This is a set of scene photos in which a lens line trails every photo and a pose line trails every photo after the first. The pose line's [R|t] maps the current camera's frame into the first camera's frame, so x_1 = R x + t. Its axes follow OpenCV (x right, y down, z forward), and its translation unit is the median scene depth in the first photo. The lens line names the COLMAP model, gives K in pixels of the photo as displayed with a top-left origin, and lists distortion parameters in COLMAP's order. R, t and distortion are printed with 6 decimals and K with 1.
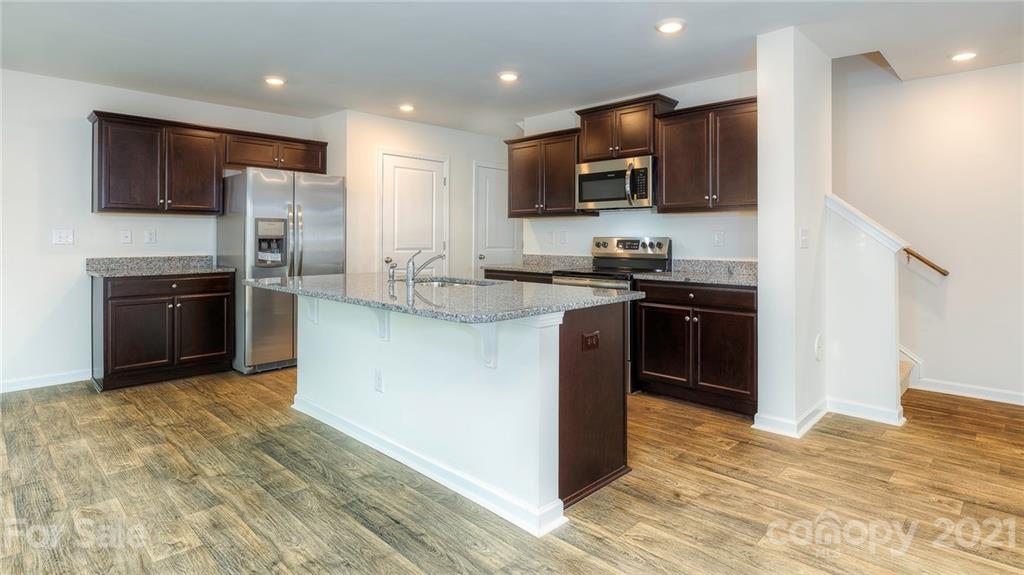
lens RADIAL K [[511.0, 0, 560.7], [0, 511.0, 236.3], [0, 0, 1]] dist [-0.001833, -0.000195]
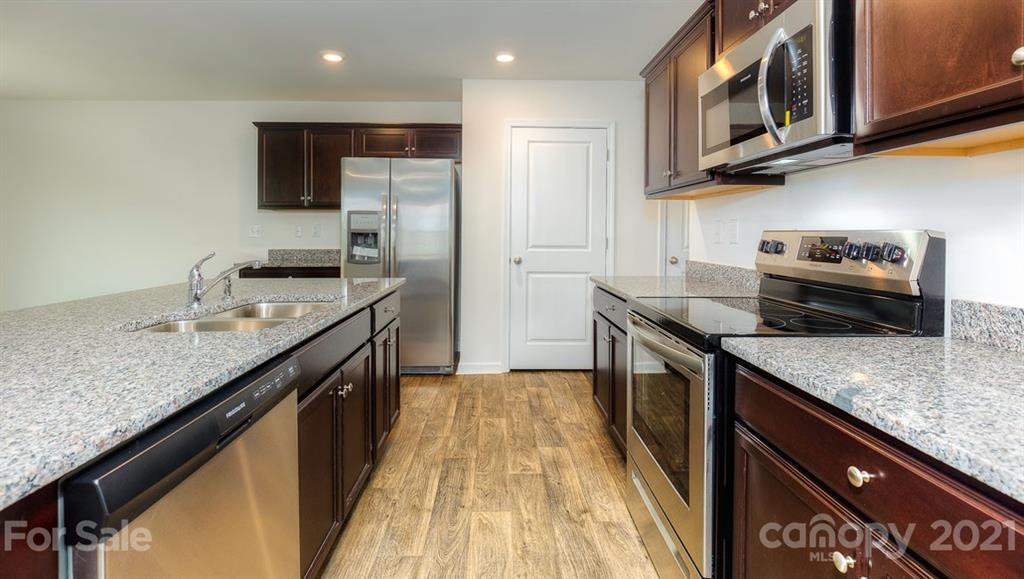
lens RADIAL K [[483.5, 0, 510.5], [0, 483.5, 240.4], [0, 0, 1]] dist [0.001631, 0.000126]
pose [[0.675896, 0.012453, -0.736892, 0.258051], [0.000597, 0.999848, 0.017444, 0.003105], [0.736997, -0.012230, 0.675785, 0.598944]]
